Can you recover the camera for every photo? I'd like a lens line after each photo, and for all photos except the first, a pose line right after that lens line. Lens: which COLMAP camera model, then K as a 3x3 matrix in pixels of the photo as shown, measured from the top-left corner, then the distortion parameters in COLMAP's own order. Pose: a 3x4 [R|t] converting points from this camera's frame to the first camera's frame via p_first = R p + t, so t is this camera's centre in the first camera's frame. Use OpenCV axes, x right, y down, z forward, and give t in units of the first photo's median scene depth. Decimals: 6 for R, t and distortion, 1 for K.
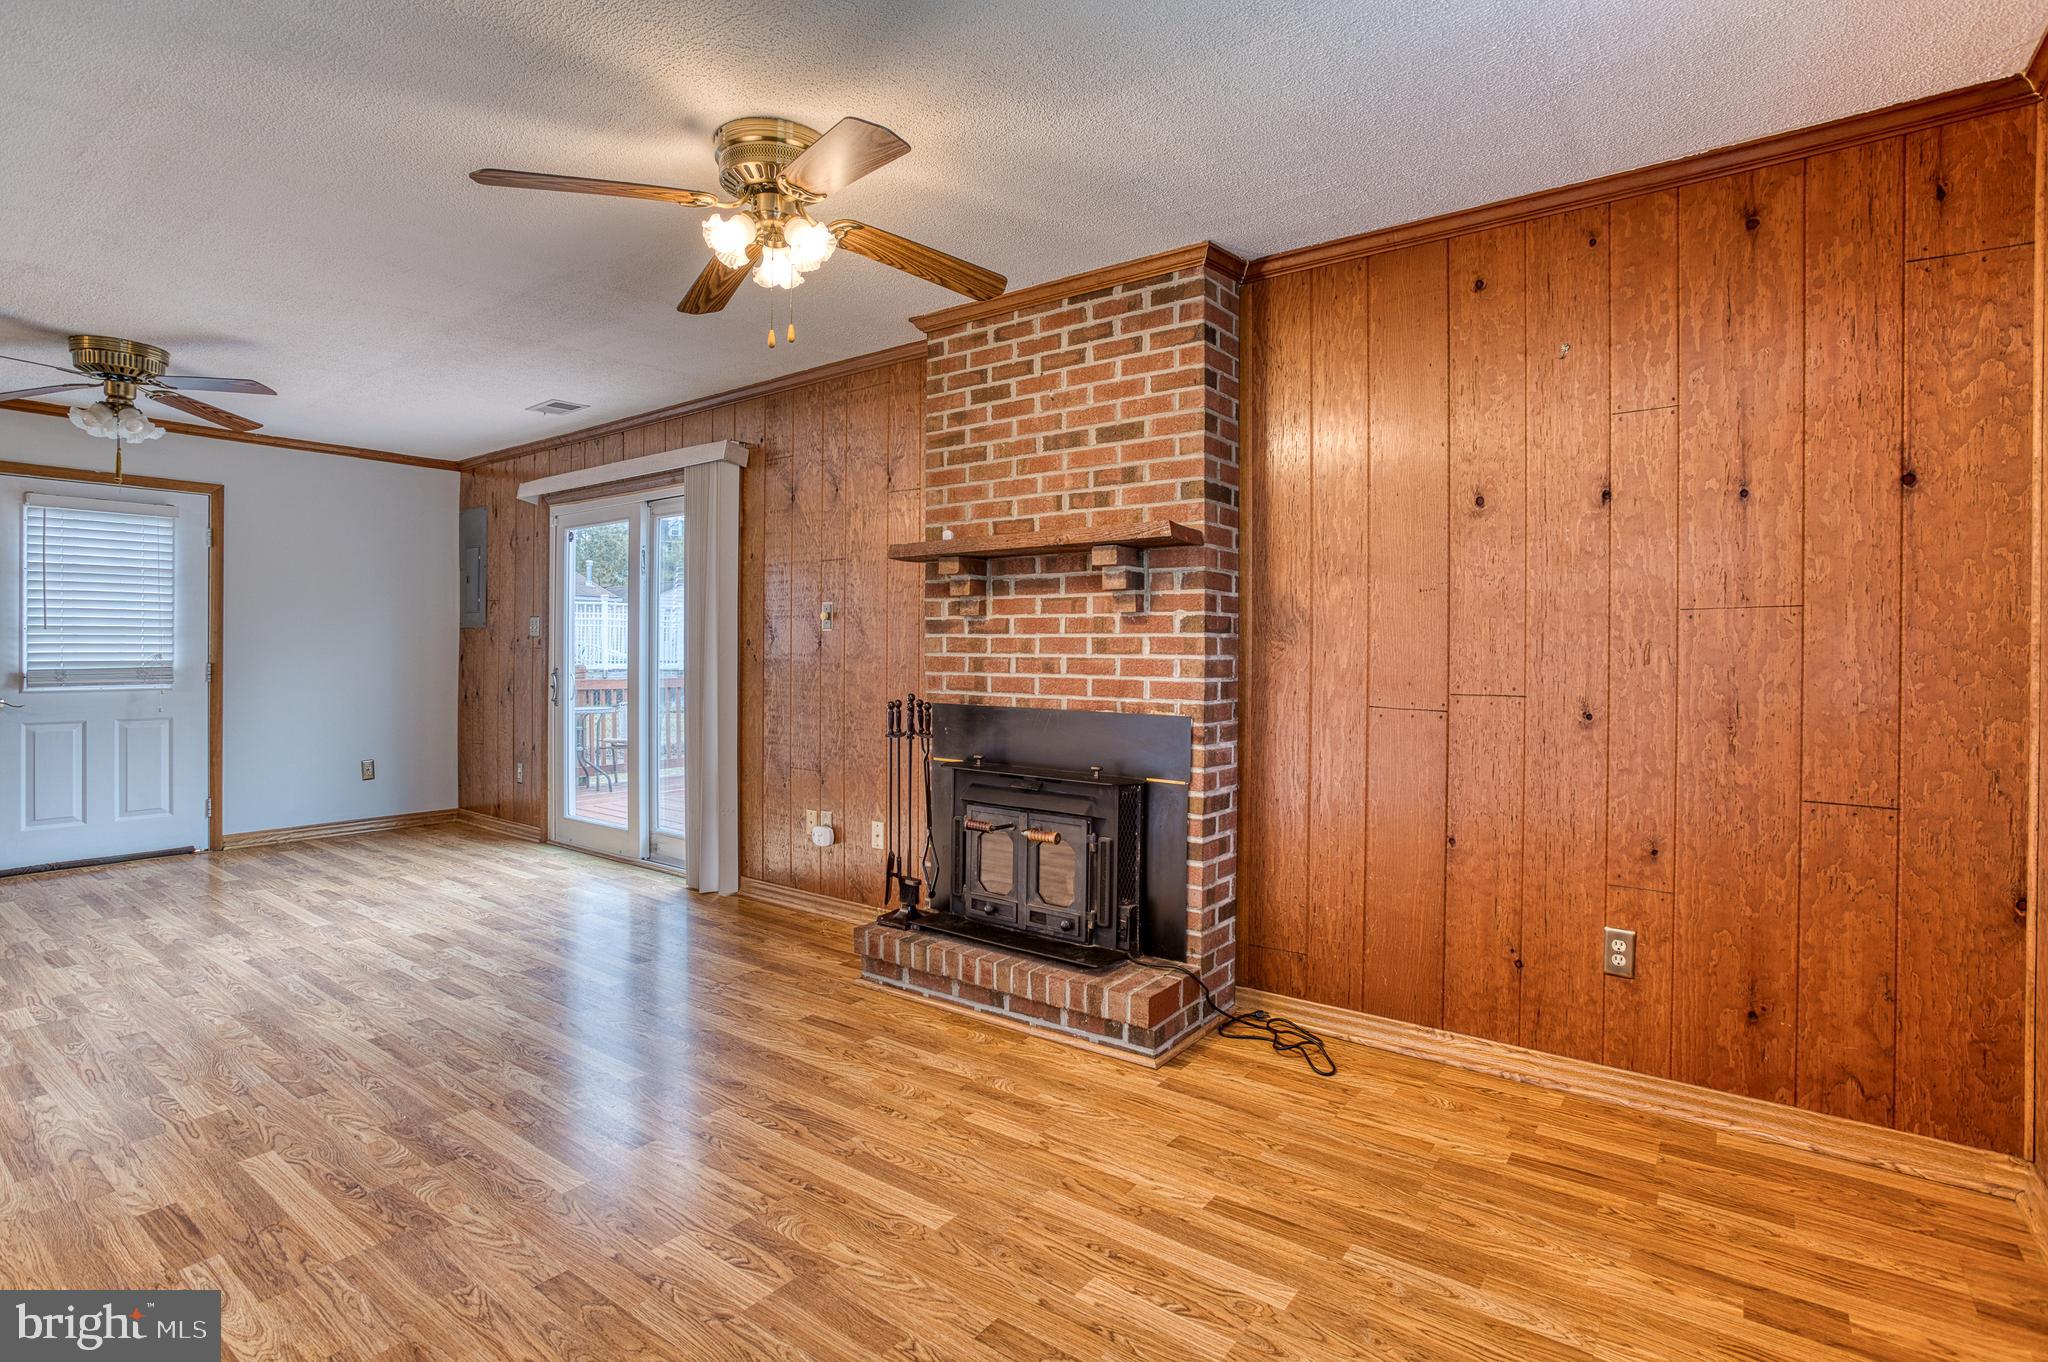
lens RADIAL K [[989.9, 0, 1025.9], [0, 989.9, 675.3], [0, 0, 1]] dist [-0.055173, 0.028223]
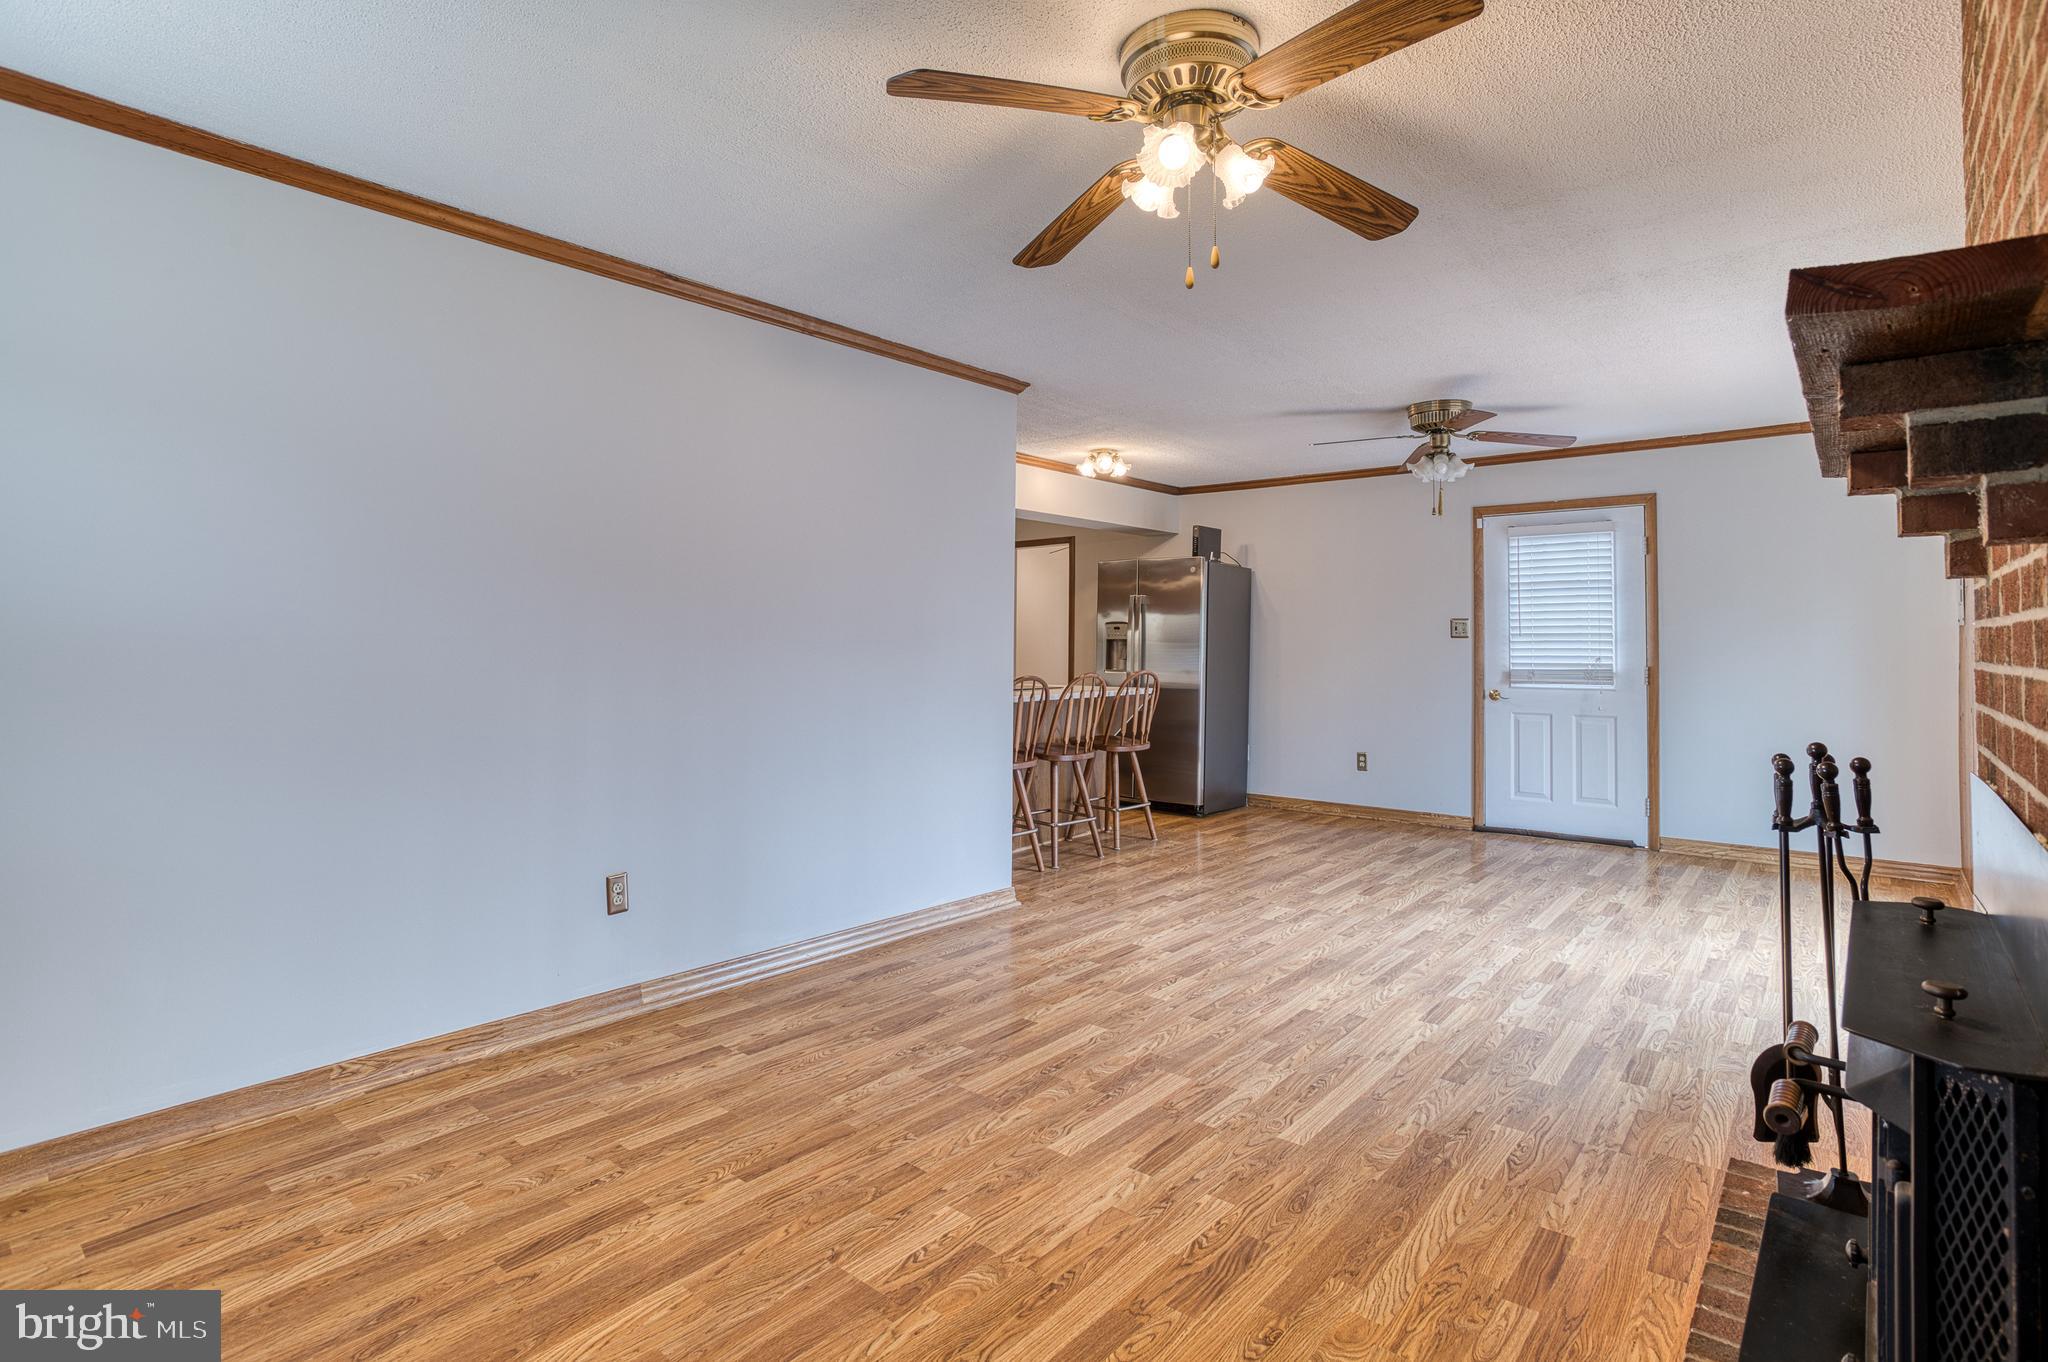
lens RADIAL K [[1011.2, 0, 1024.5], [0, 1011.2, 642.8], [0, 0, 1]] dist [-0.055599, 0.031744]
pose [[-0.059435, -0.009054, -0.998191, 0.408649], [-0.029964, 0.999524, -0.007282, -0.016728], [0.997782, 0.029477, -0.059678, 0.638980]]
